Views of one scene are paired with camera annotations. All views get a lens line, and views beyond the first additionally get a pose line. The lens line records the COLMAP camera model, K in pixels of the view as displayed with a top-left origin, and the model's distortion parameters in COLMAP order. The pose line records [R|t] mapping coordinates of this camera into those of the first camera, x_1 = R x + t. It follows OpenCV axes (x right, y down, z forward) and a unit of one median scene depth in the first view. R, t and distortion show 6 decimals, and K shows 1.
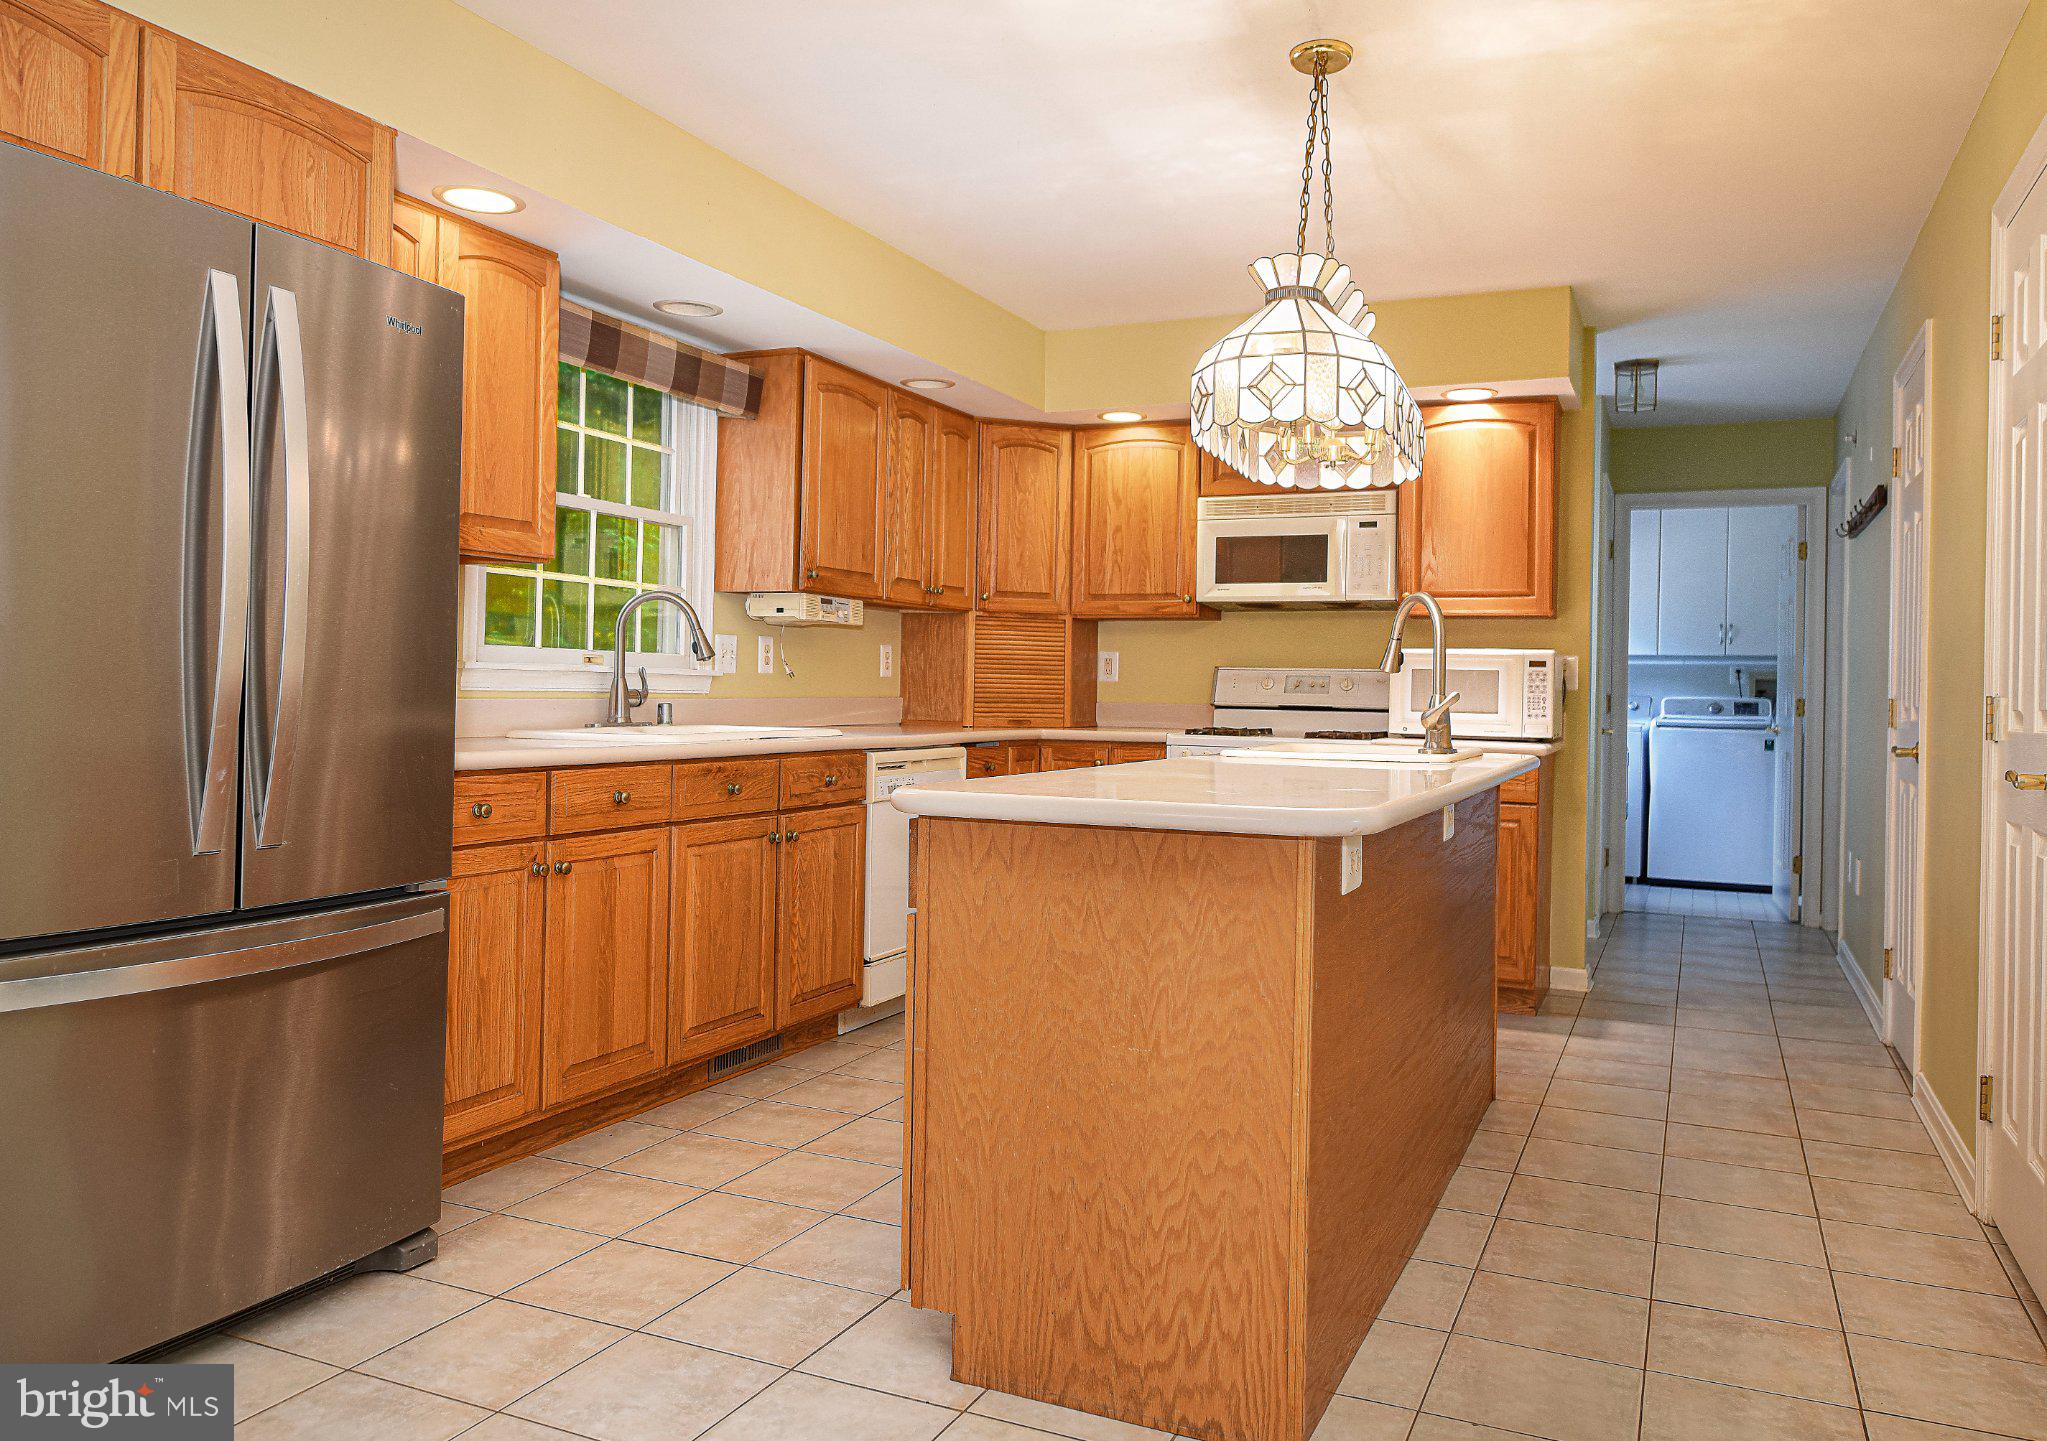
lens RADIAL K [[1494.6, 0, 1019.1], [0, 1494.6, 705.6], [0, 0, 1]] dist [0.008605, -0.003585]
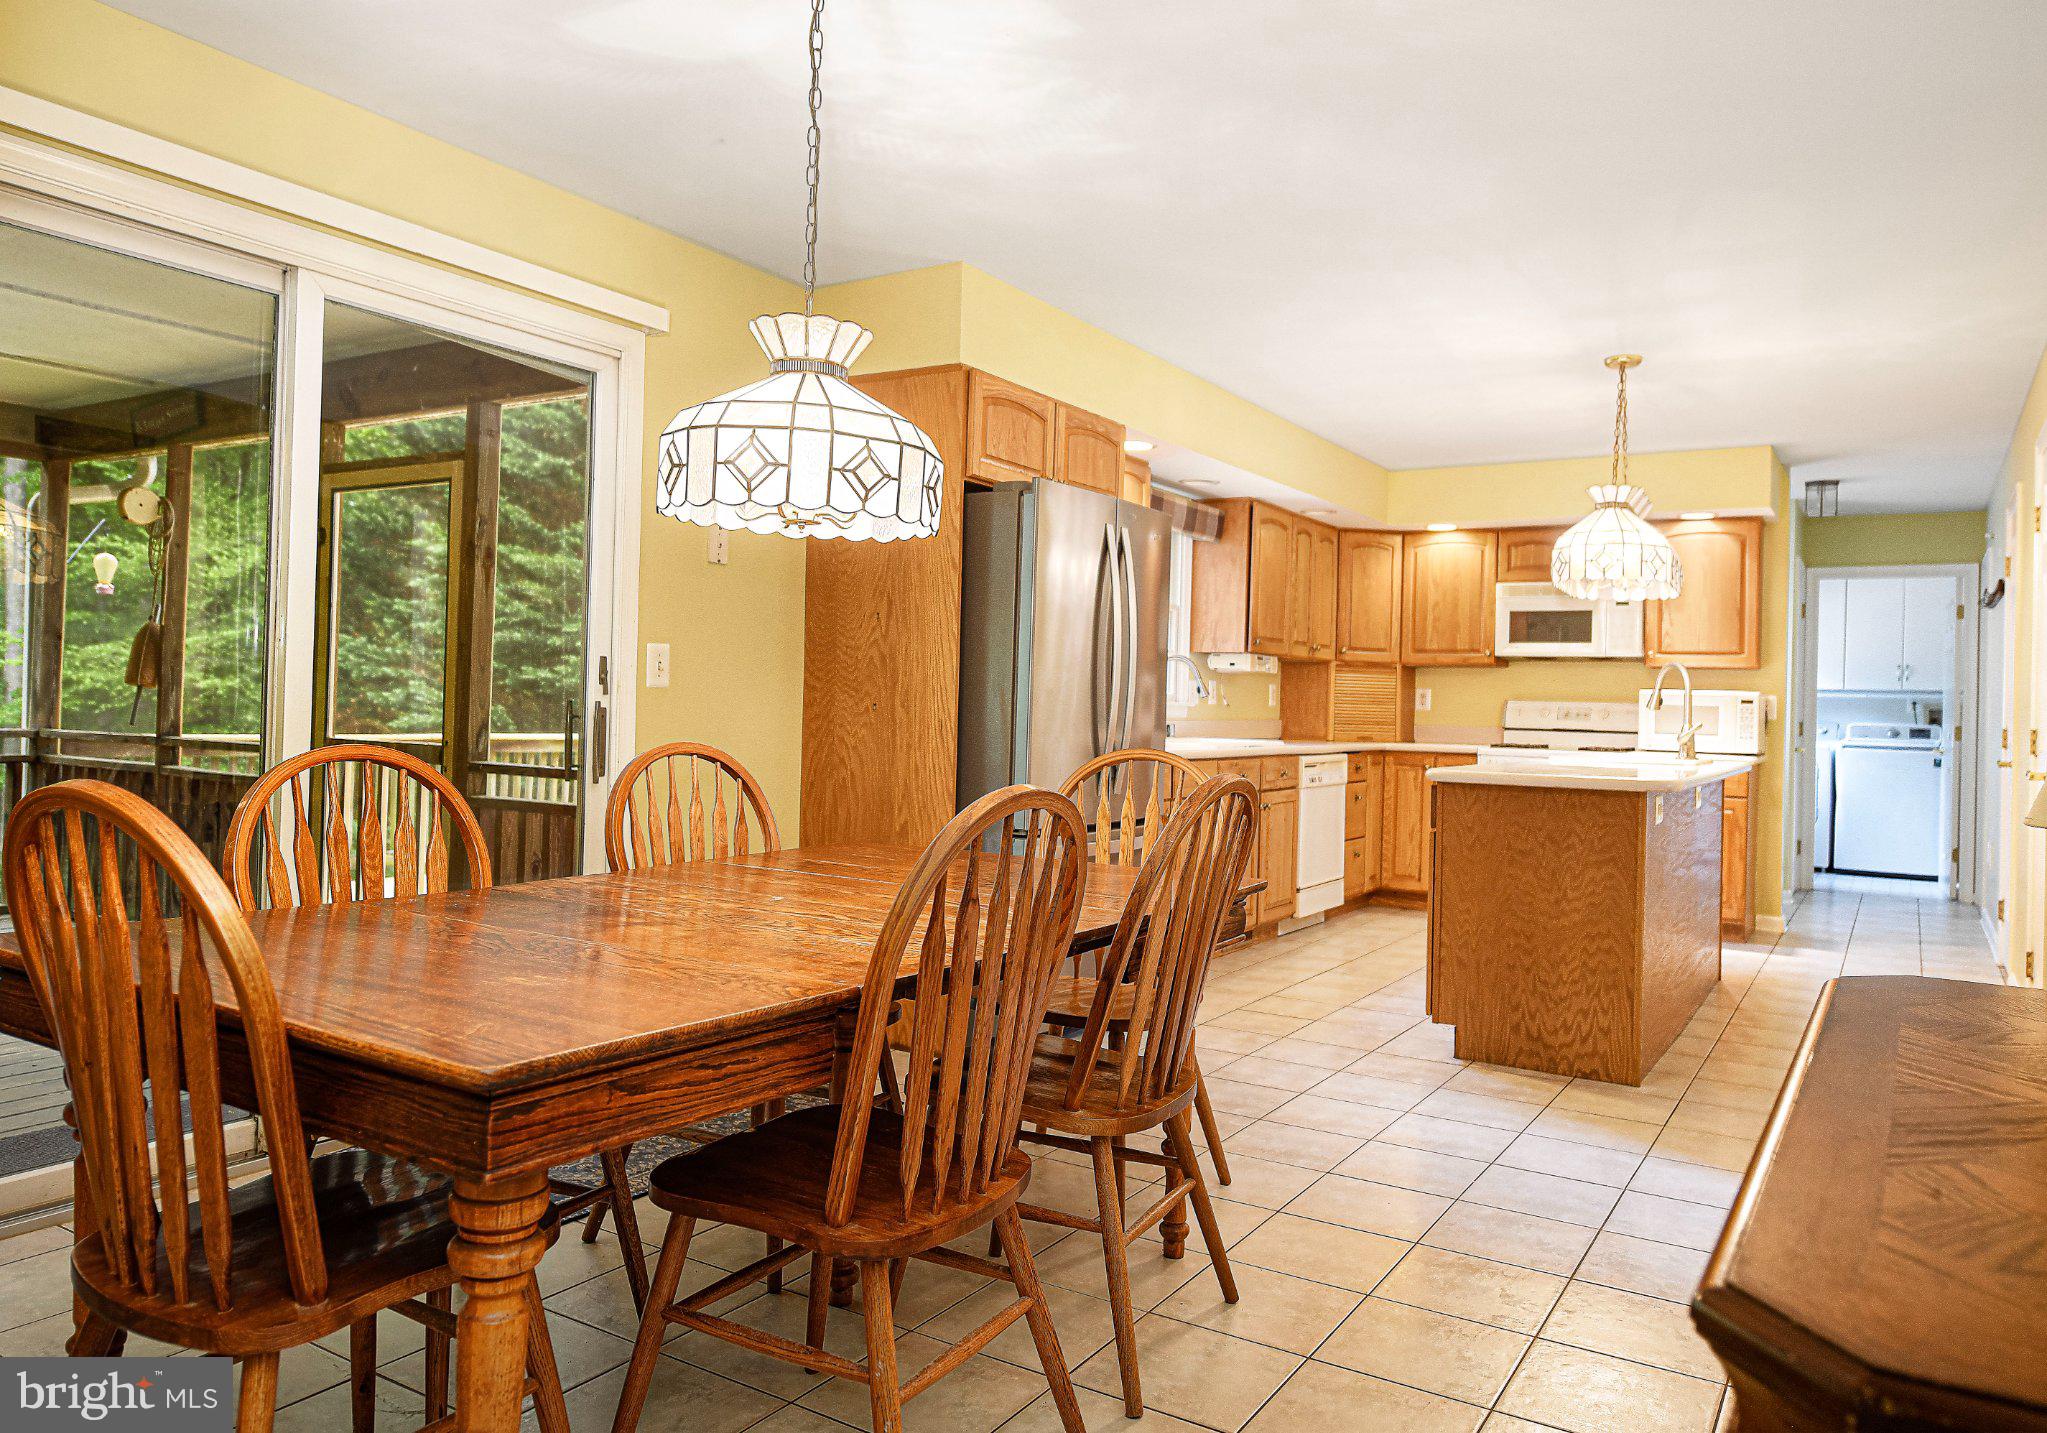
lens RADIAL K [[1410.9, 0, 1031.2], [0, 1410.9, 701.9], [0, 0, 1]] dist [0.005306, 0.003211]
pose [[0.992006, 0.007303, -0.125979, -0.170139], [-0.009062, 0.999869, -0.013390, -0.003065], [0.125864, 0.014425, 0.991943, -0.448870]]
